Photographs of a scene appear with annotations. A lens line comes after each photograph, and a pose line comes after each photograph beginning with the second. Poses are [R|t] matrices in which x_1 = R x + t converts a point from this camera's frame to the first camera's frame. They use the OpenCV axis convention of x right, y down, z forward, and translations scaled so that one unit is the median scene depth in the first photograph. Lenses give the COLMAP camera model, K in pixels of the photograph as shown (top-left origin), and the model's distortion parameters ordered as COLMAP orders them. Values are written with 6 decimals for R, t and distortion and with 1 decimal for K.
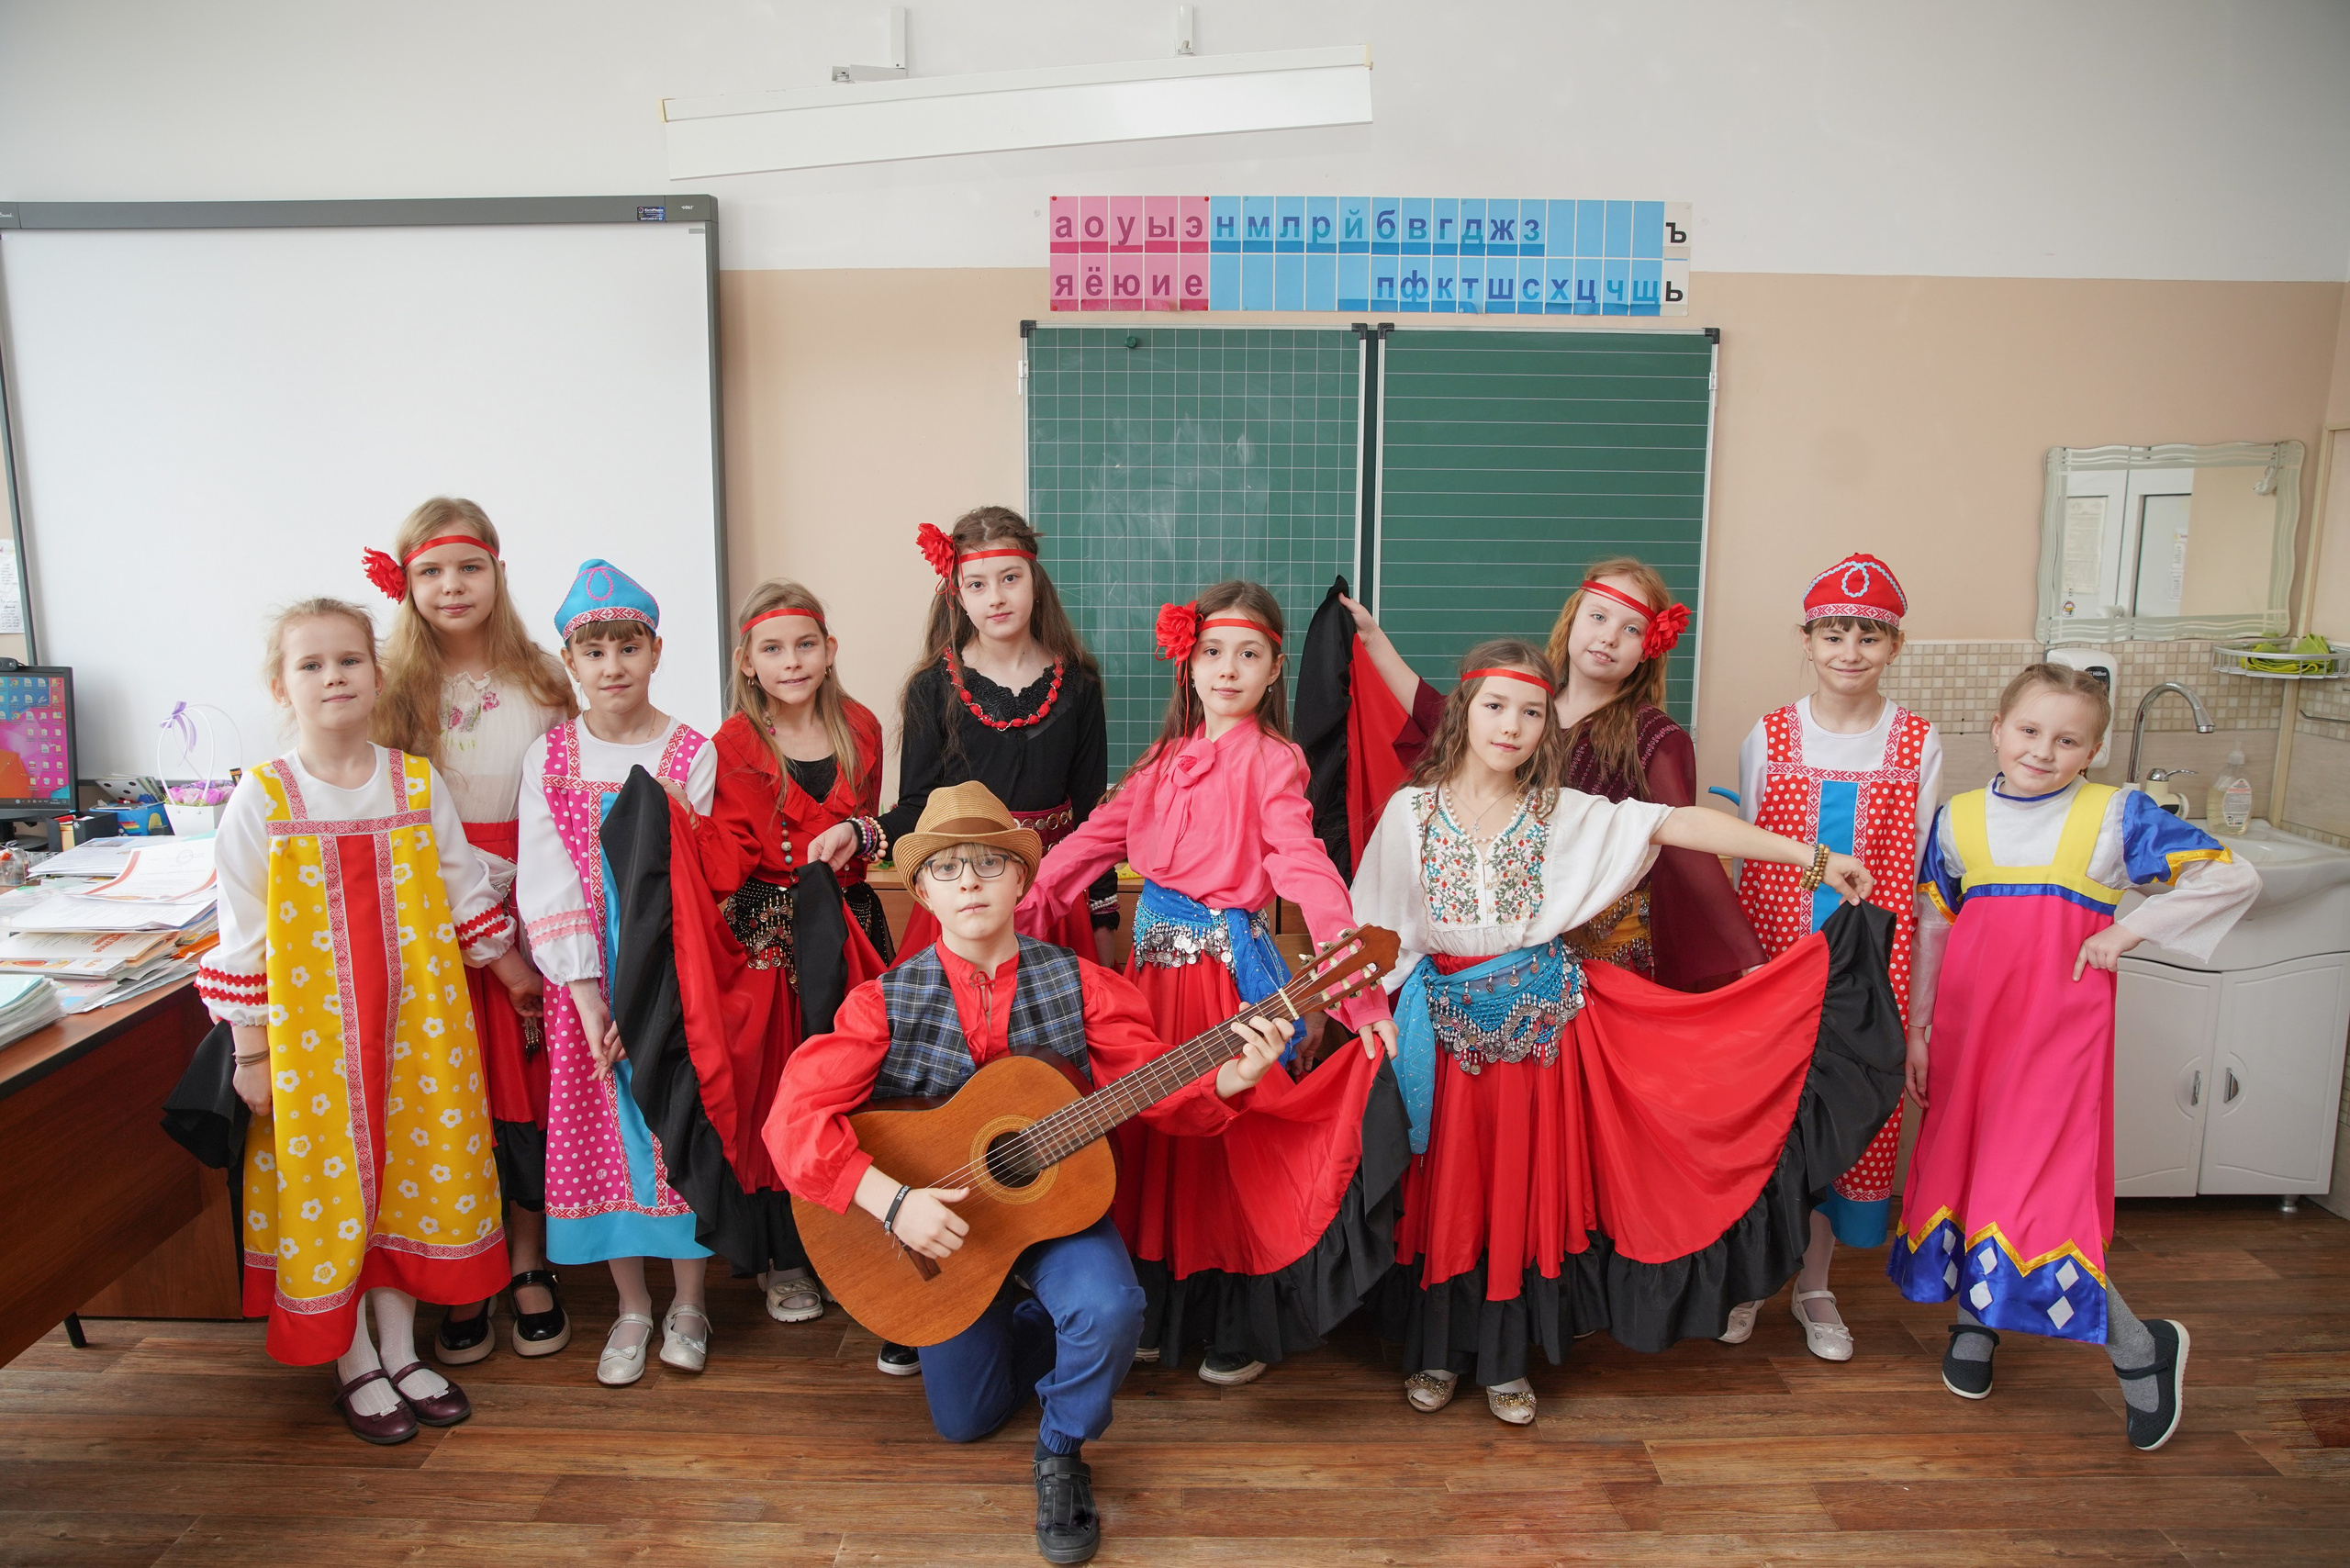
lens RADIAL K [[1638.5, 0, 1175.0], [0, 1638.5, 784.0], [0, 0, 1]] dist [-0.111661, 0.080549]
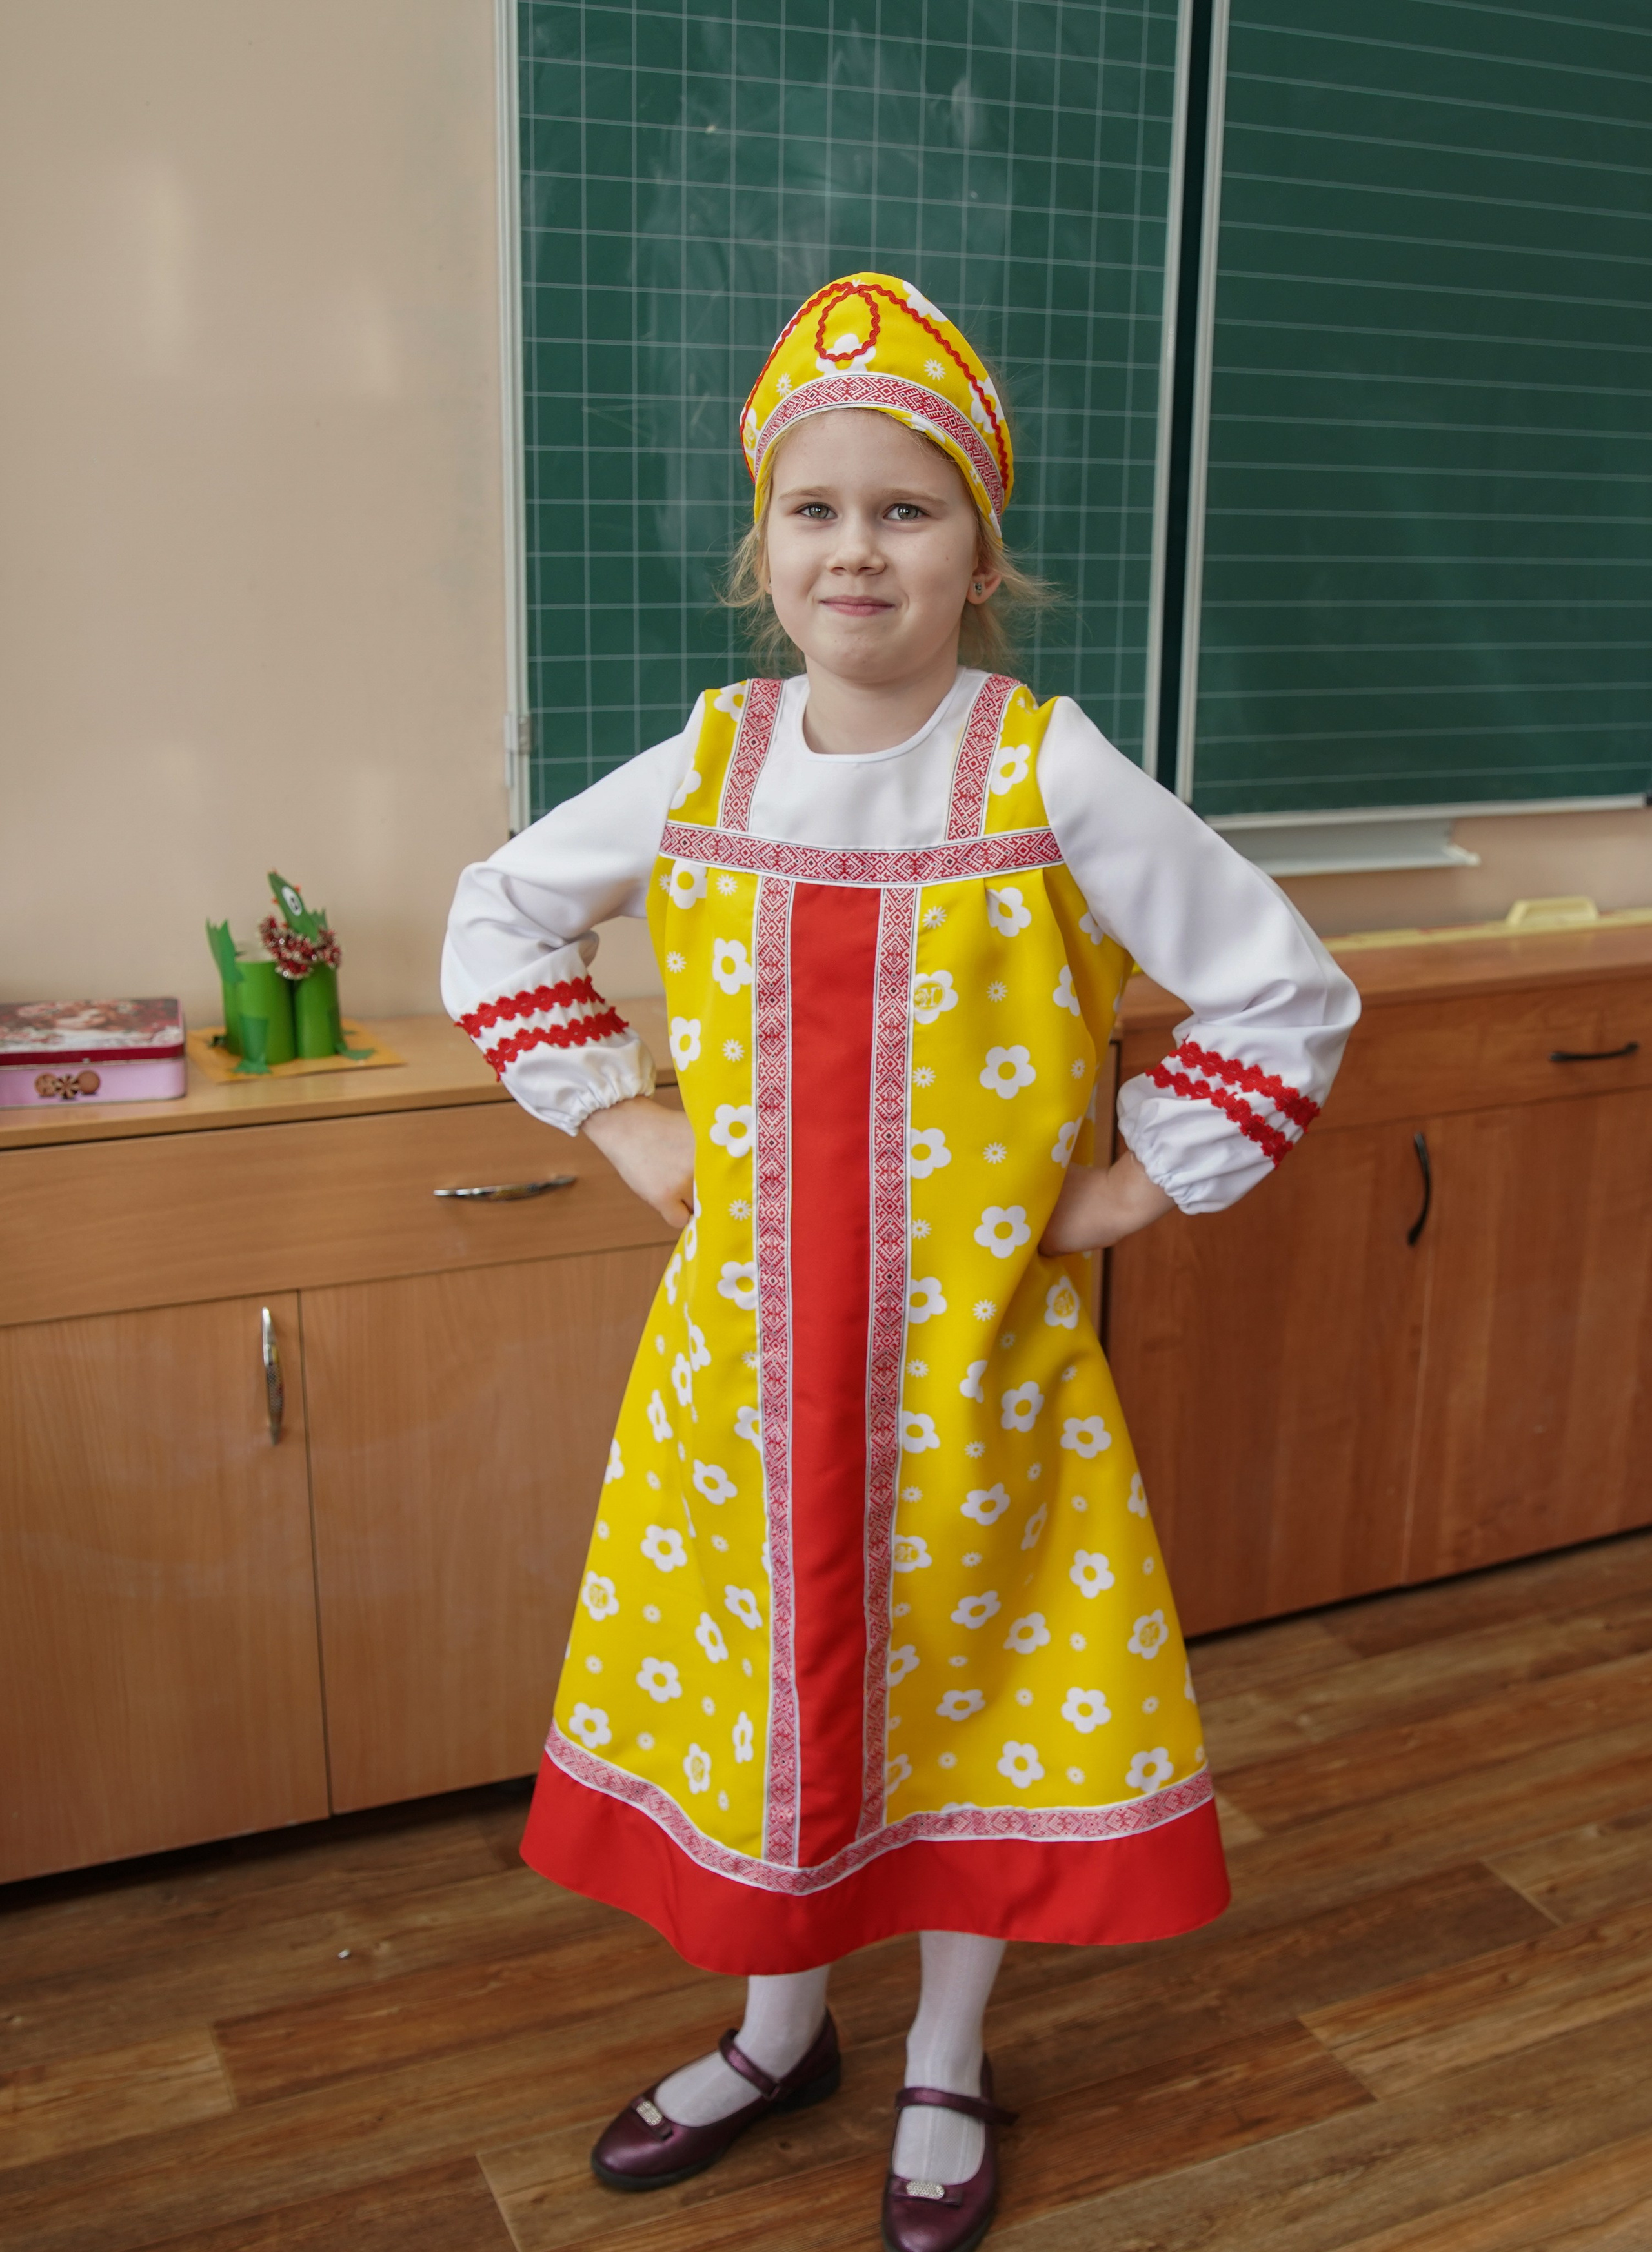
lens RADIAL K [[2393.0, 0, 949.8], [0, 2393.0, 1165.6], [0, 0, 1]] dist [-0.117505, 0.092194]
pose [[0.890491, -0.114091, 0.440464, -0.296932], [0.059483, 0.988935, 0.135901, 0.002939], [-0.451095, -0.094819, 0.887425, 0.377904]]
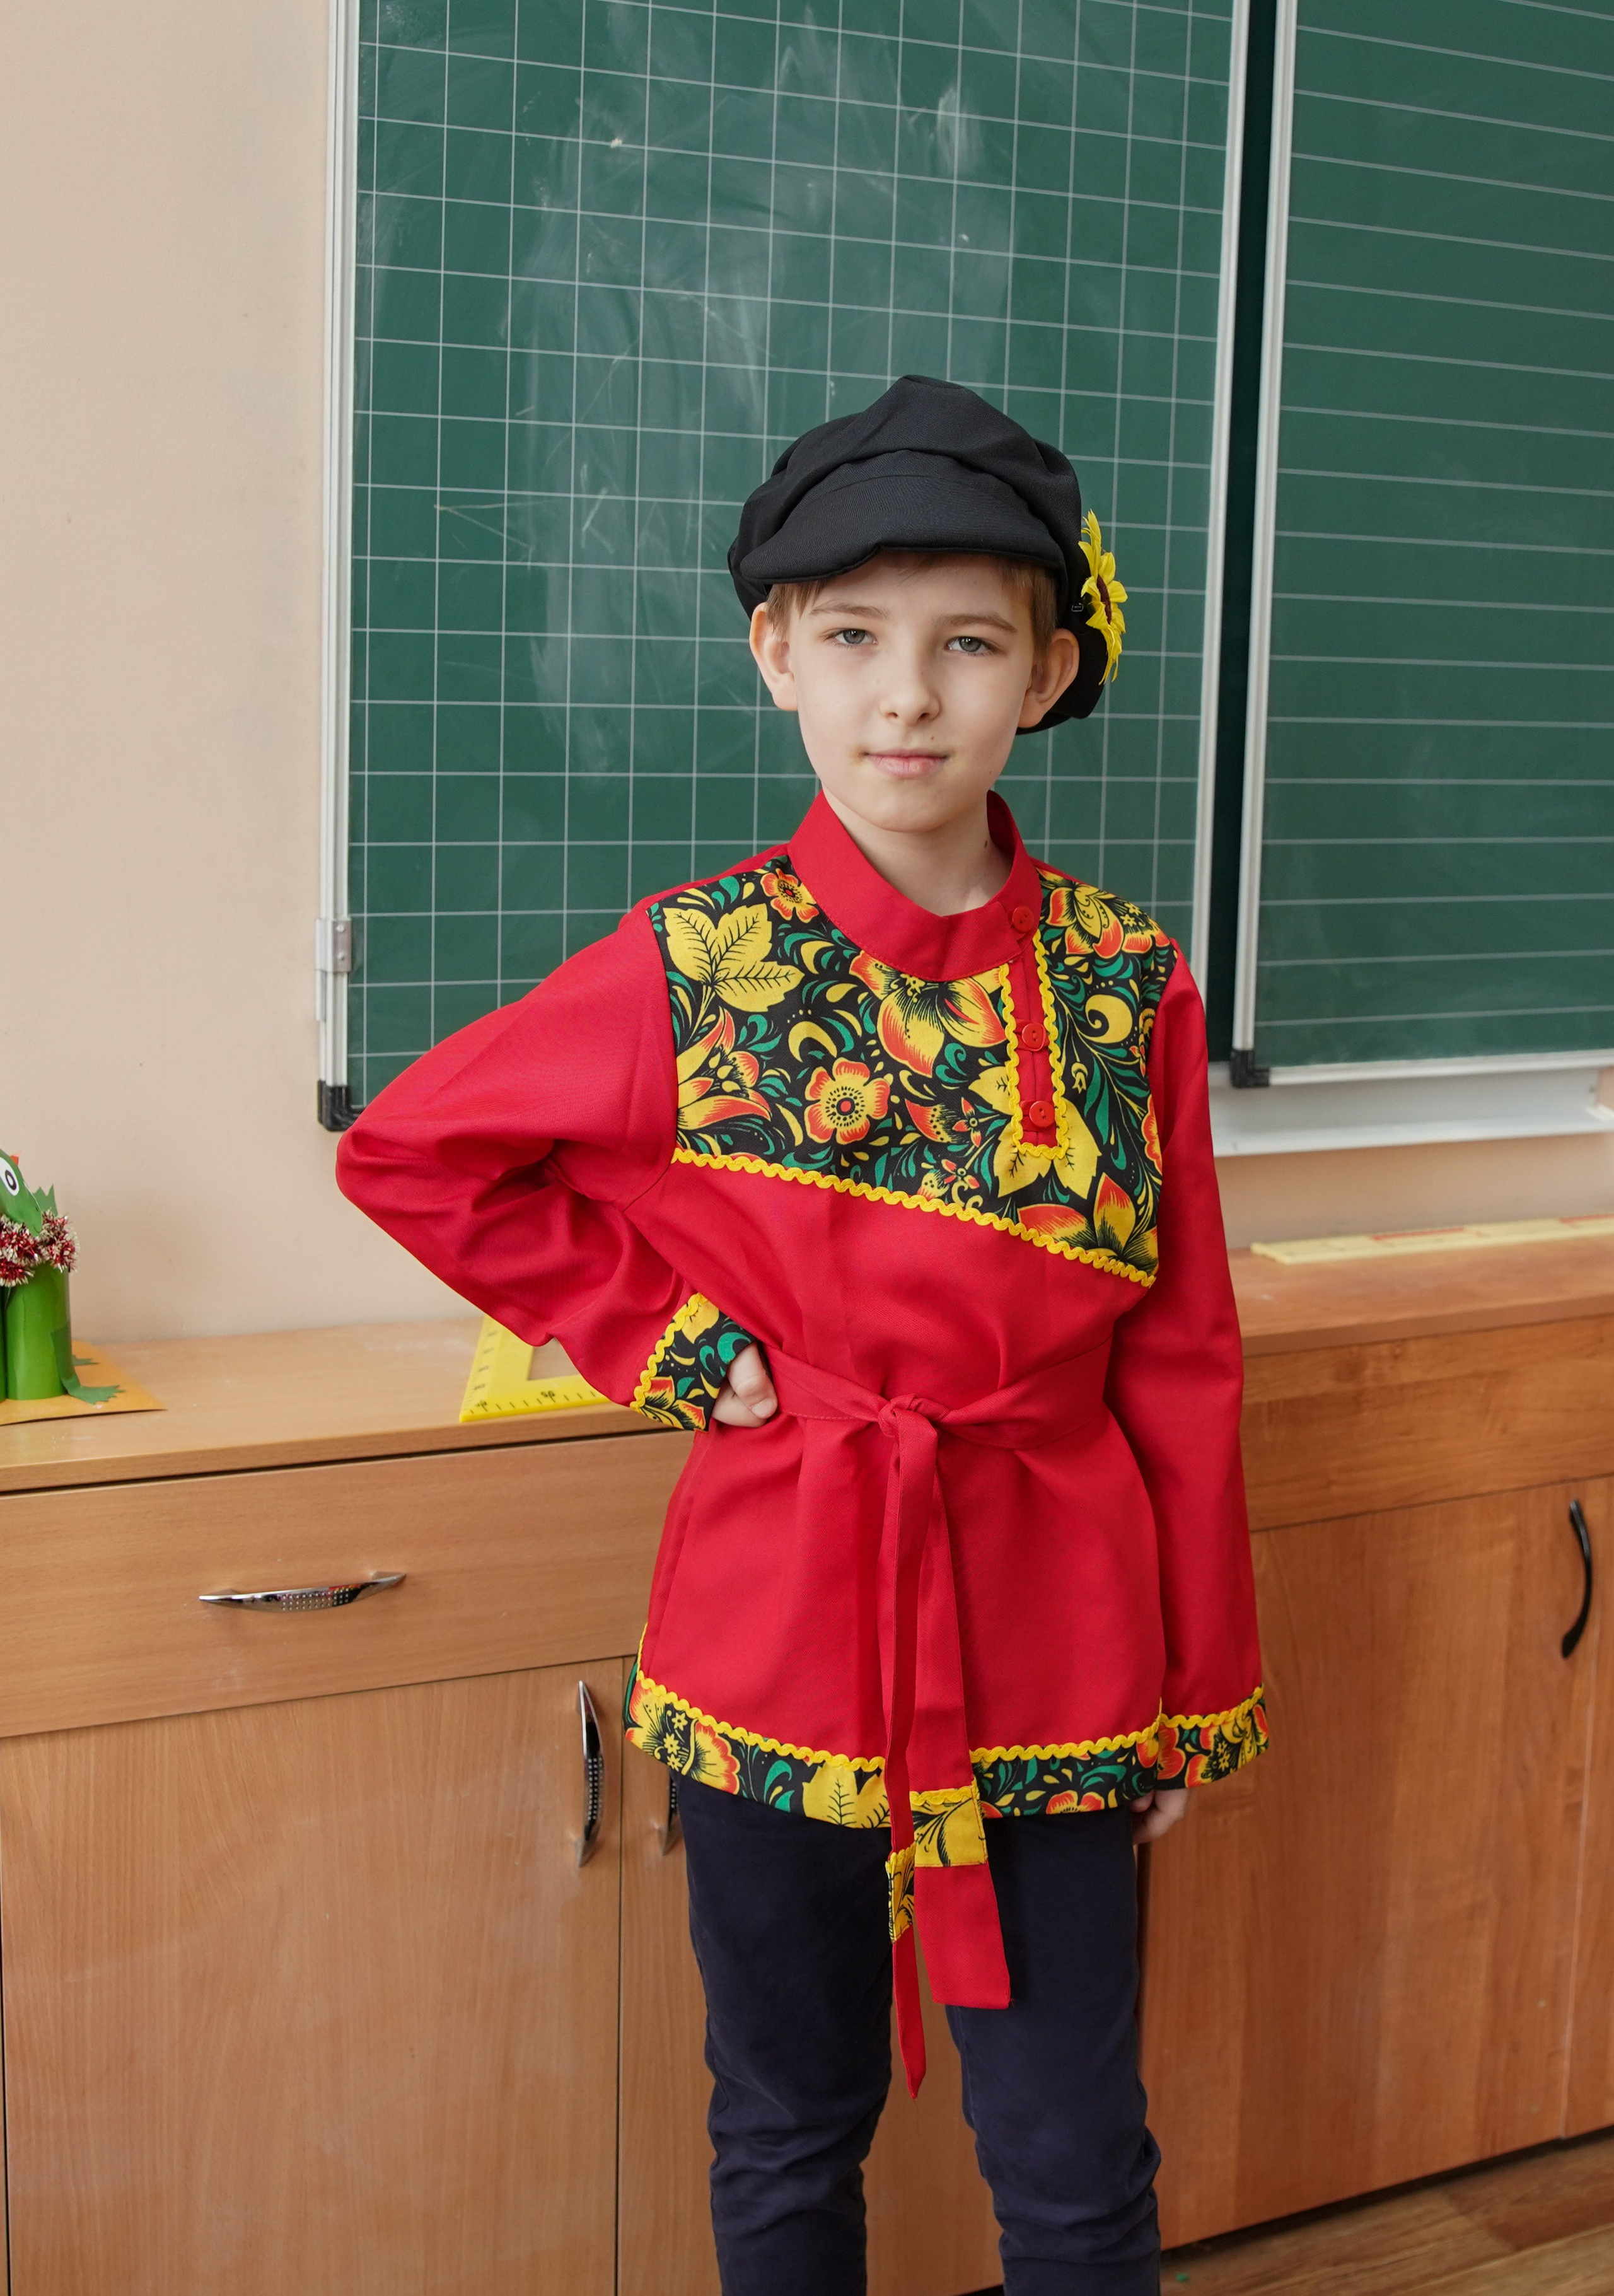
lens RADIAL K [[3037.1, 0, 992.2], [0, 3037.1, 1044.2], [0, 0, 1]] dist [-0.120421, 0.096530]
pose [[0.871136, -0.041721, 0.489266, -0.280294], [0.056655, 0.998270, -0.015750, 0.003237], [-0.487762, 0.041440, 0.871993, 0.441222]]
